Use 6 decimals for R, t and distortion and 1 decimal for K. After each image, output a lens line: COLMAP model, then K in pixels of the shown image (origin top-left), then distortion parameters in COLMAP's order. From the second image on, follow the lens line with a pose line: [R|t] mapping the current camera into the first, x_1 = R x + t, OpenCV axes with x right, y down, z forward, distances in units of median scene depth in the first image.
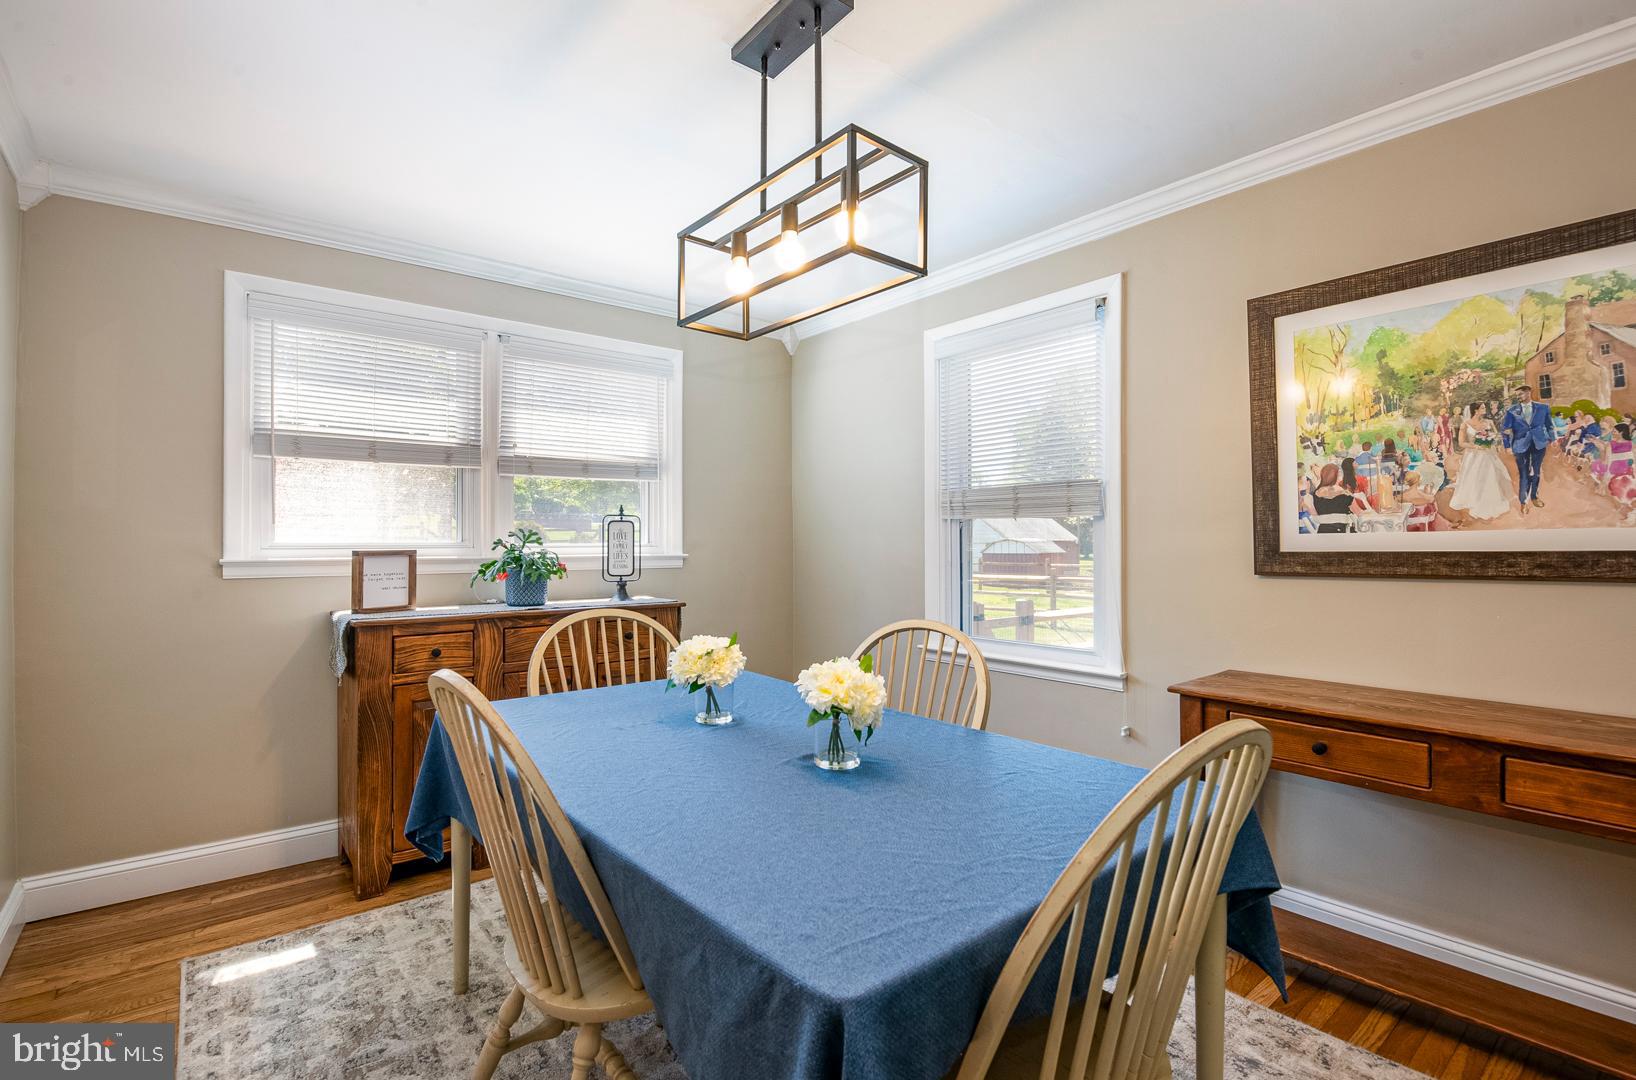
lens RADIAL K [[752.0, 0, 818.0], [0, 752.0, 540.0], [0, 0, 1]] dist [-0.001783, -0.000276]
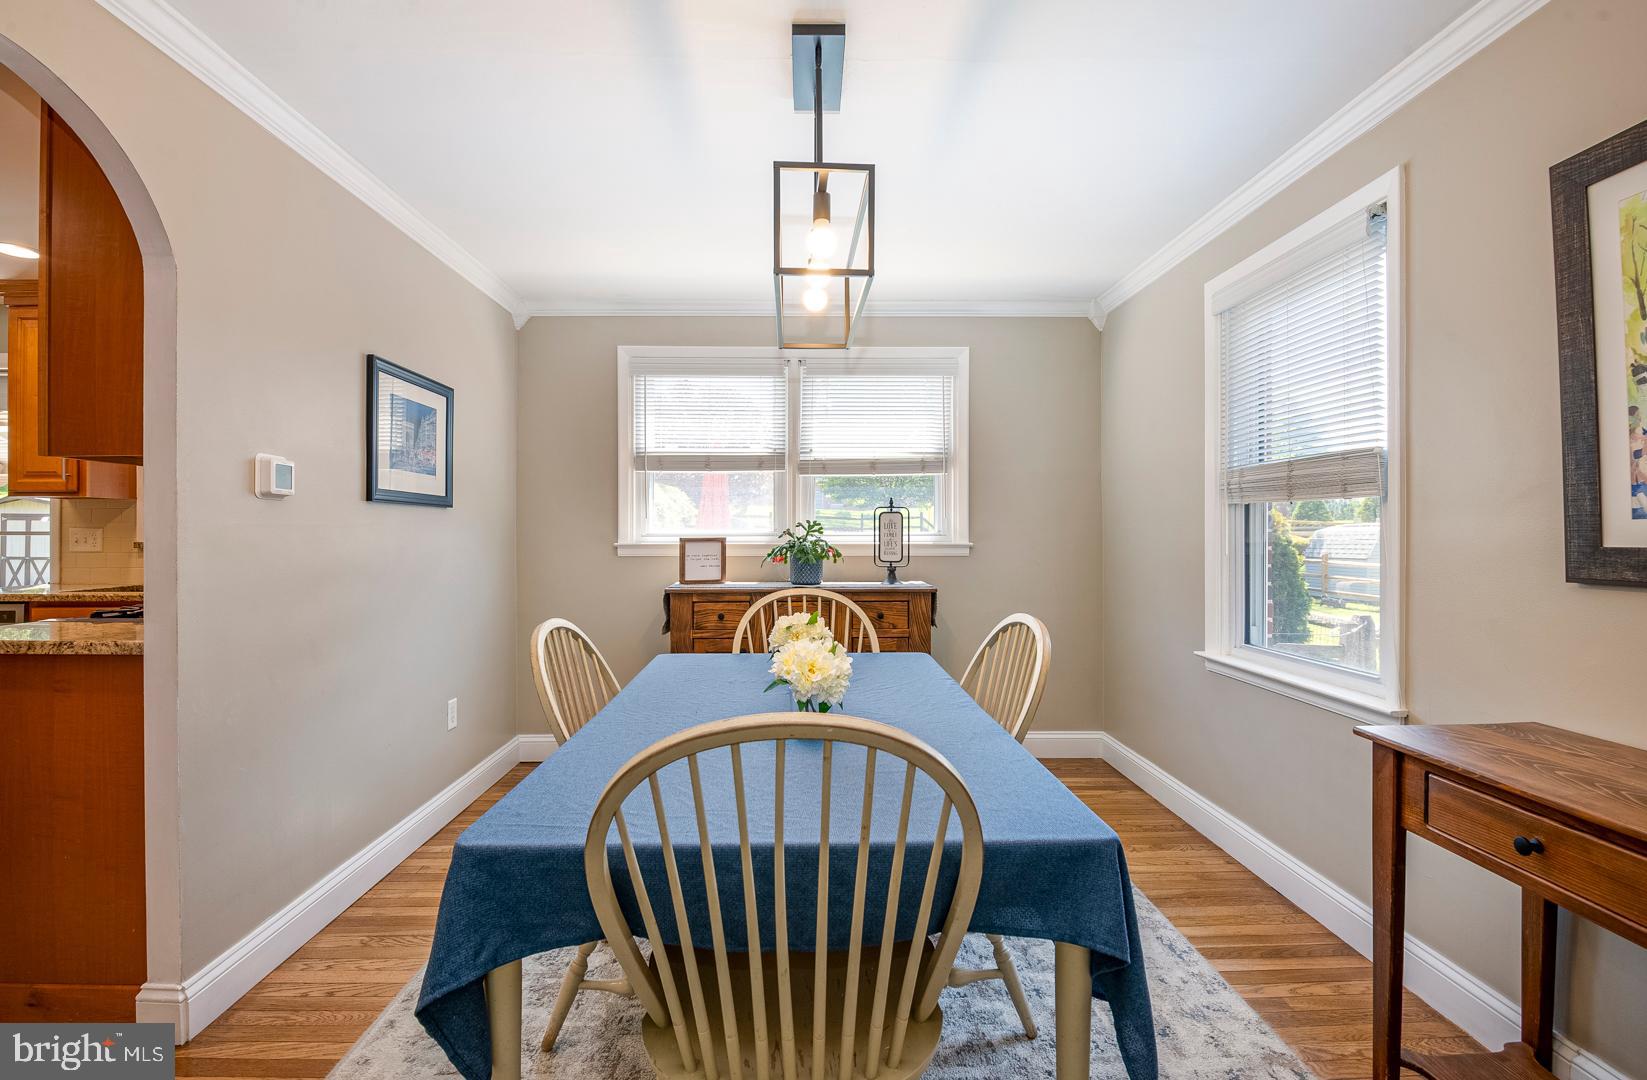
lens RADIAL K [[747.7, 0, 823.5], [0, 747.7, 540.0], [0, 0, 1]] dist [-0.001012, -0.010091]
pose [[0.792881, 0.007362, -0.609333, 0.392535], [0.001807, 0.999894, 0.014433, -0.000812], [0.609374, -0.012545, 0.792783, 0.077562]]
